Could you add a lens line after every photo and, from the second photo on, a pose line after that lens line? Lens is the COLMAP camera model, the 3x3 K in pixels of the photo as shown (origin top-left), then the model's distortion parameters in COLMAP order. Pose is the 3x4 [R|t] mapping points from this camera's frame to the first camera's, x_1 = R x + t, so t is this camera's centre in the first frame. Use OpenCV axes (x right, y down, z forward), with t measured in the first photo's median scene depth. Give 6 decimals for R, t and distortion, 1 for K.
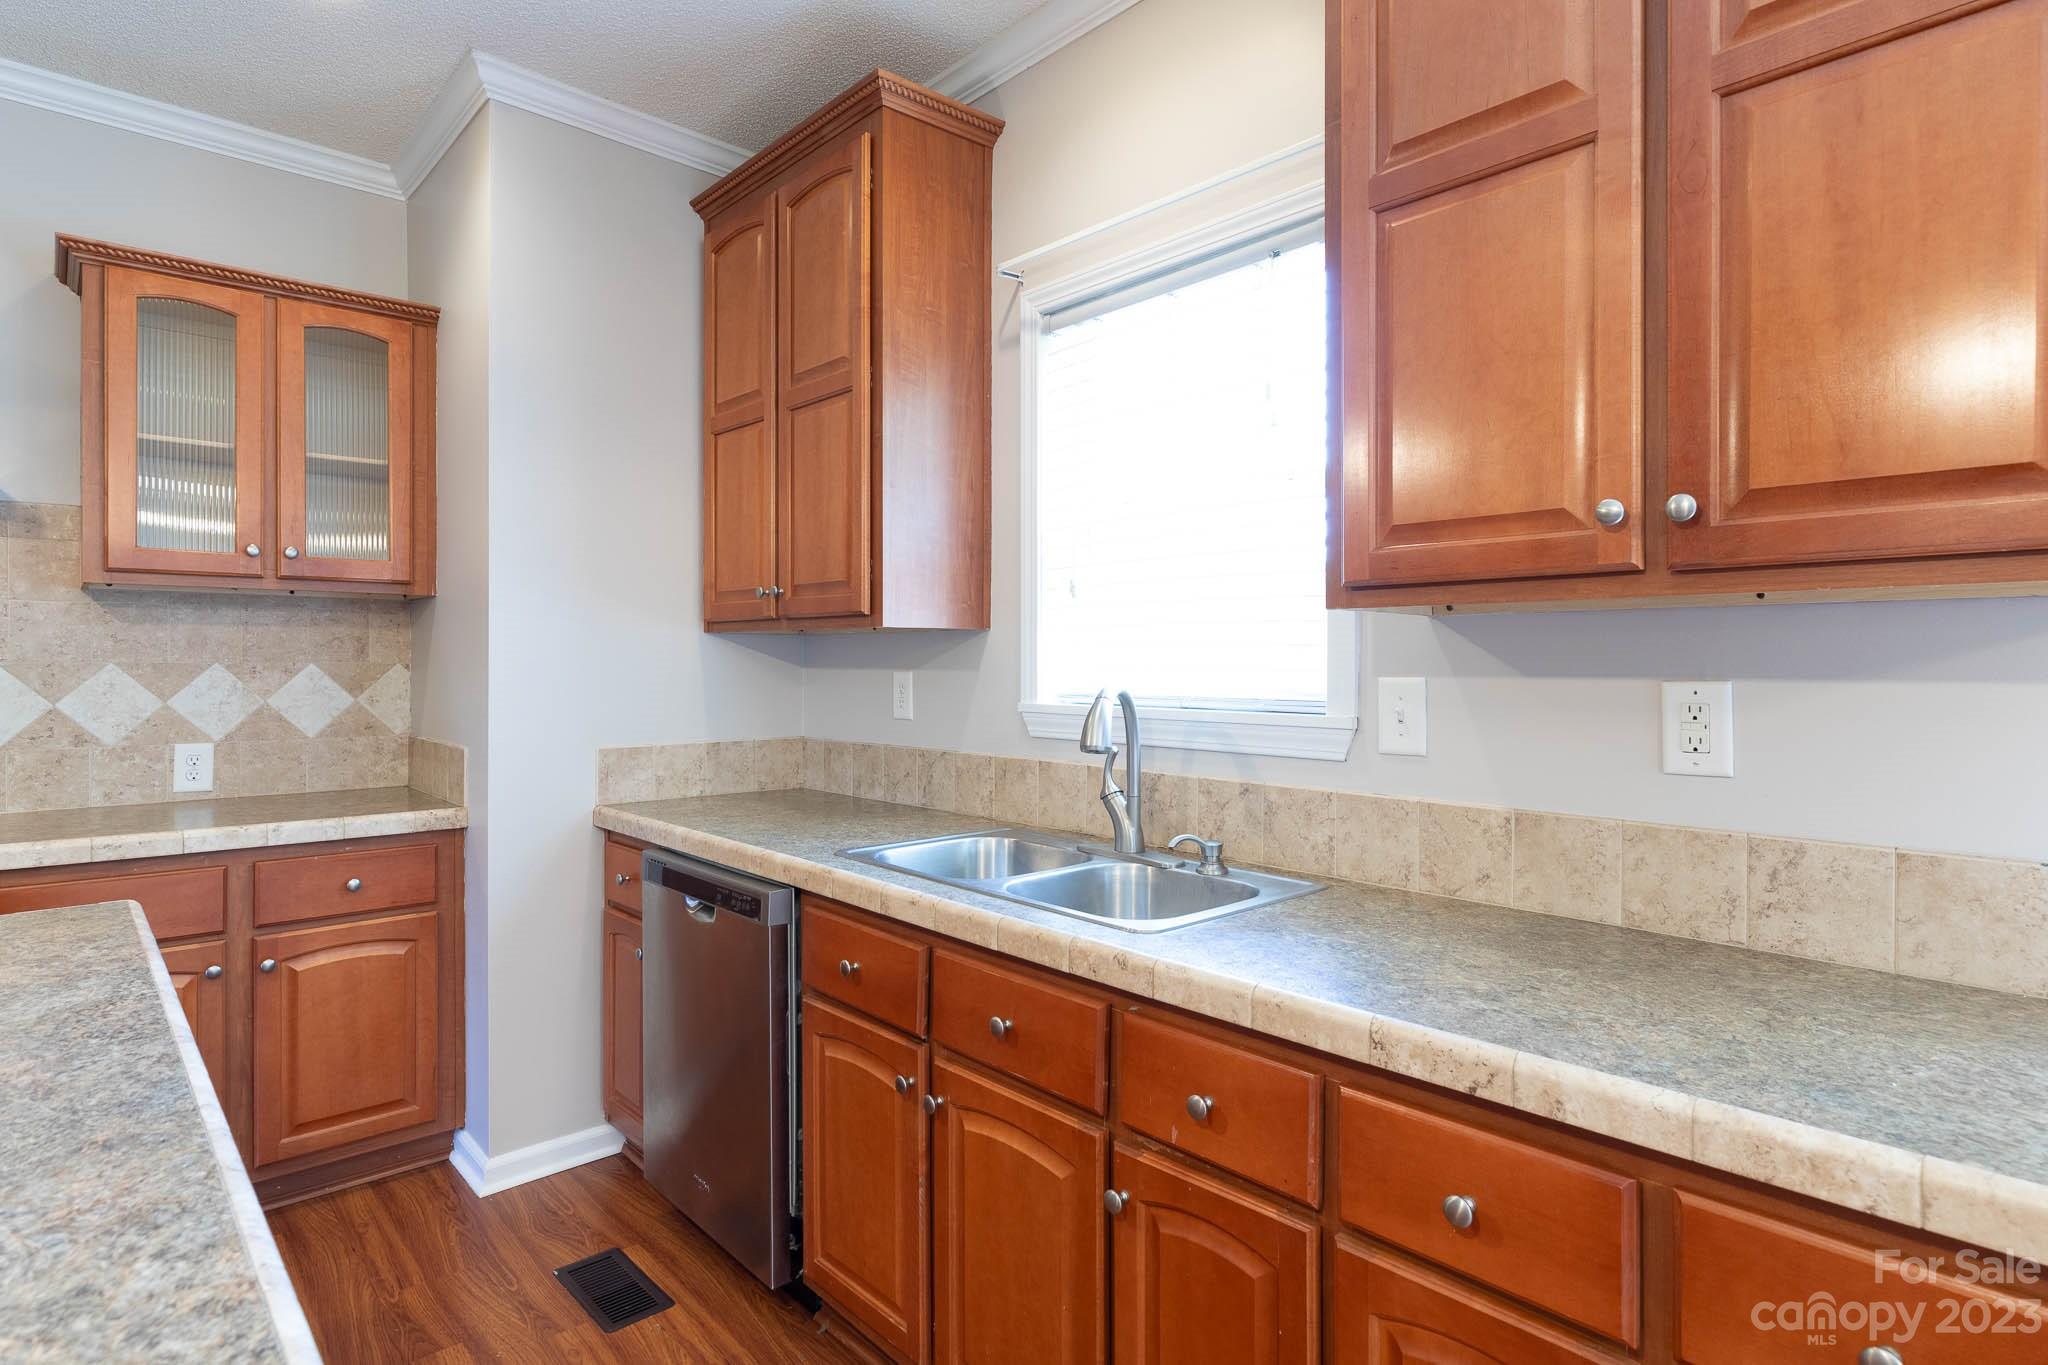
lens RADIAL K [[1068.2, 0, 1022.0], [0, 1068.2, 668.5], [0, 0, 1]] dist [-0.001264, 0.000992]
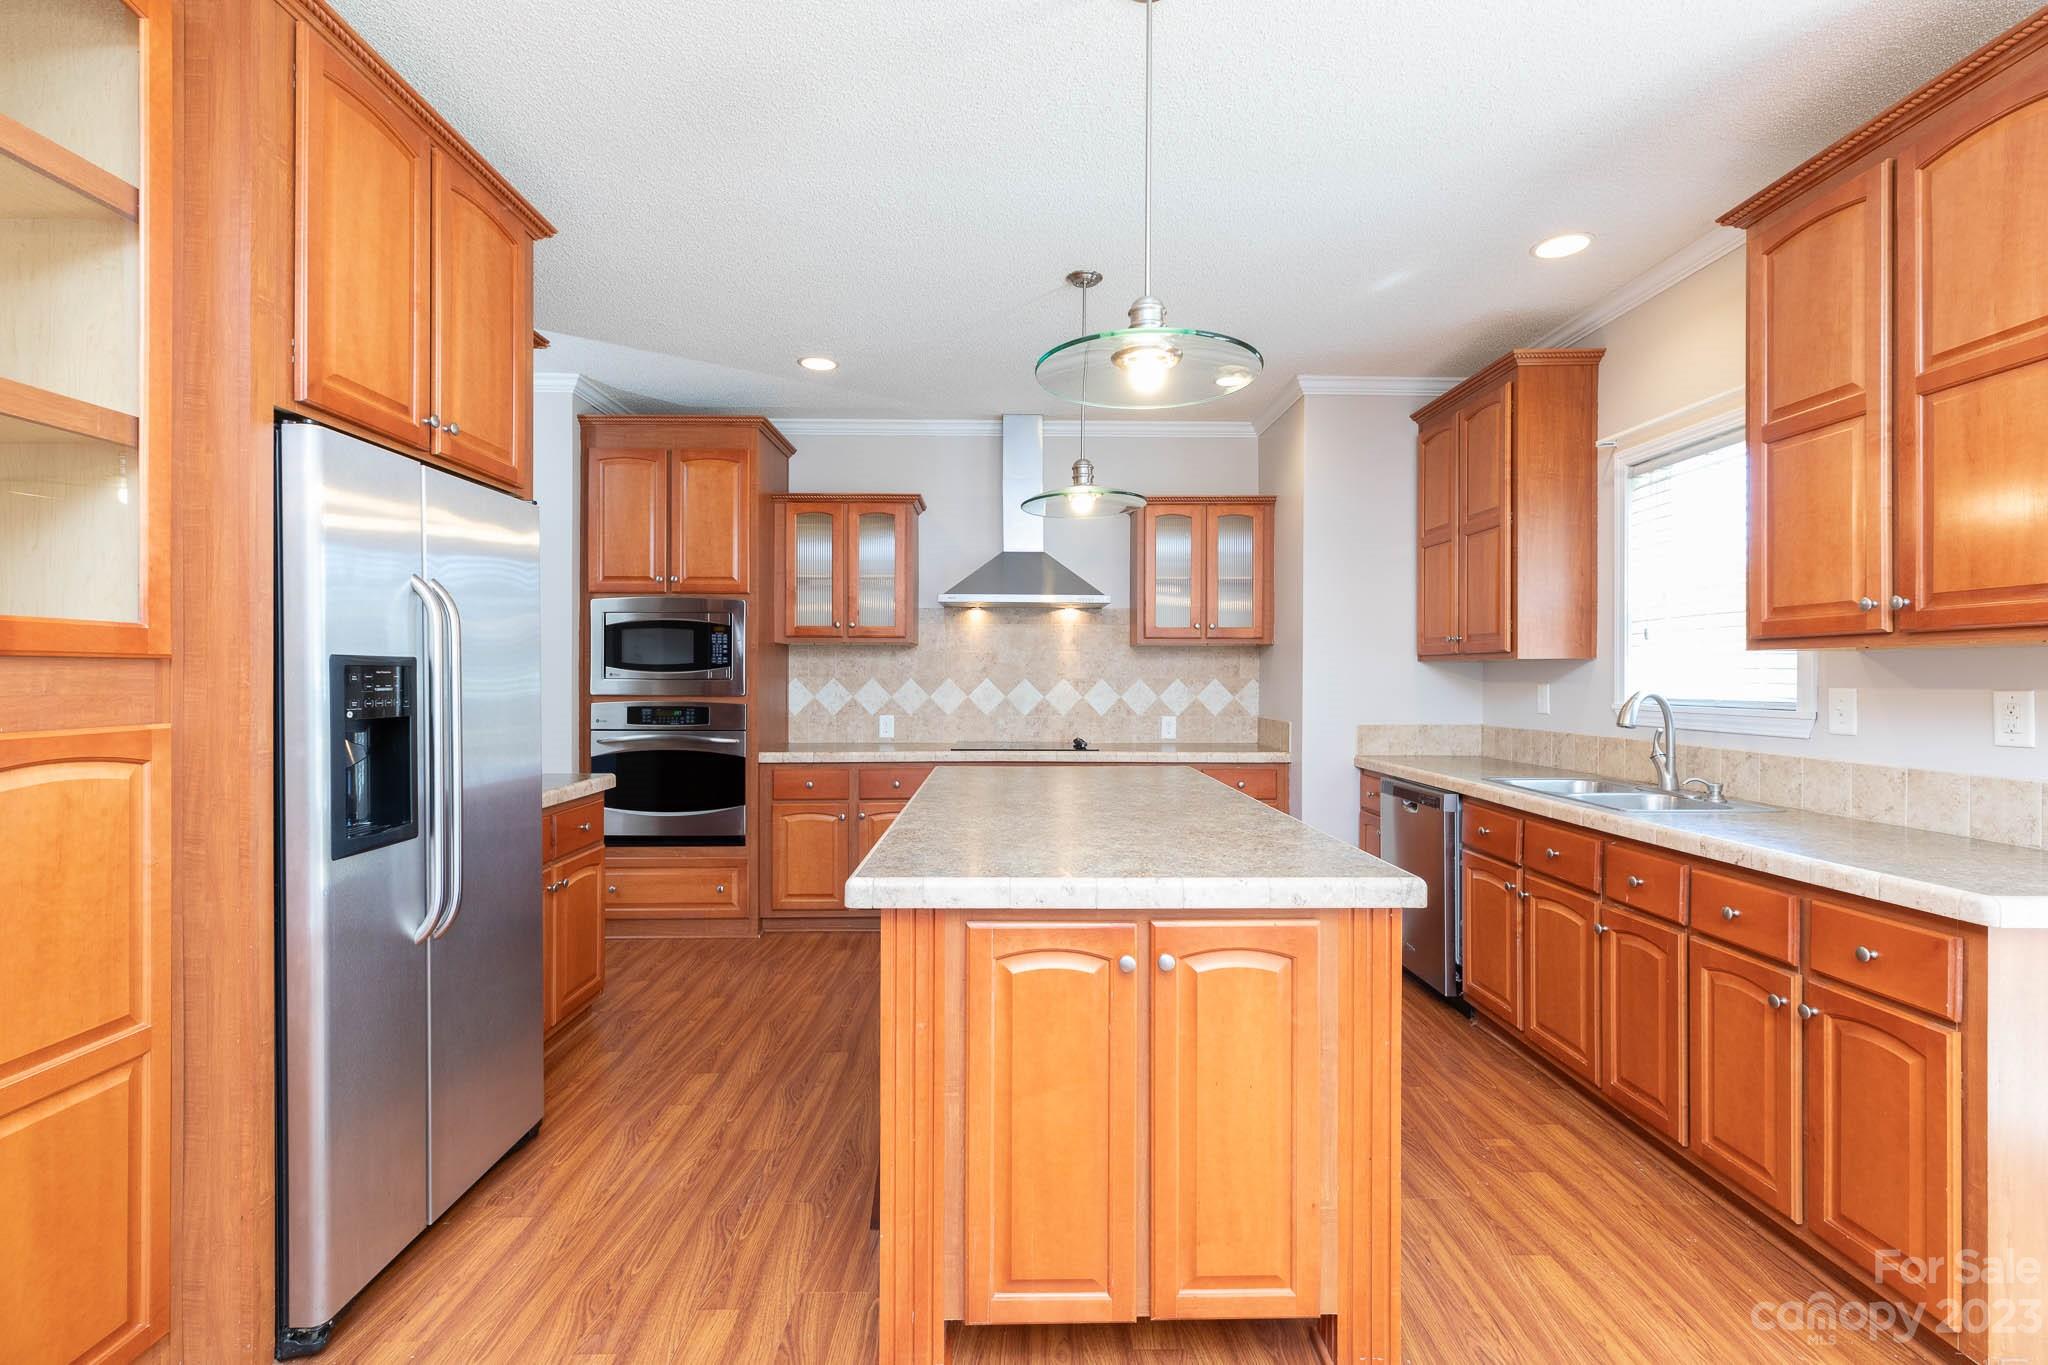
lens RADIAL K [[918.0, 0, 1026.0], [0, 918.0, 678.3], [0, 0, 1]] dist [0.006404, -0.001371]
pose [[0.753876, 0.000842, -0.657017, 0.300313], [-0.004850, 0.999979, -0.004283, 0.004788], [0.656999, 0.006416, 0.753864, -0.802192]]
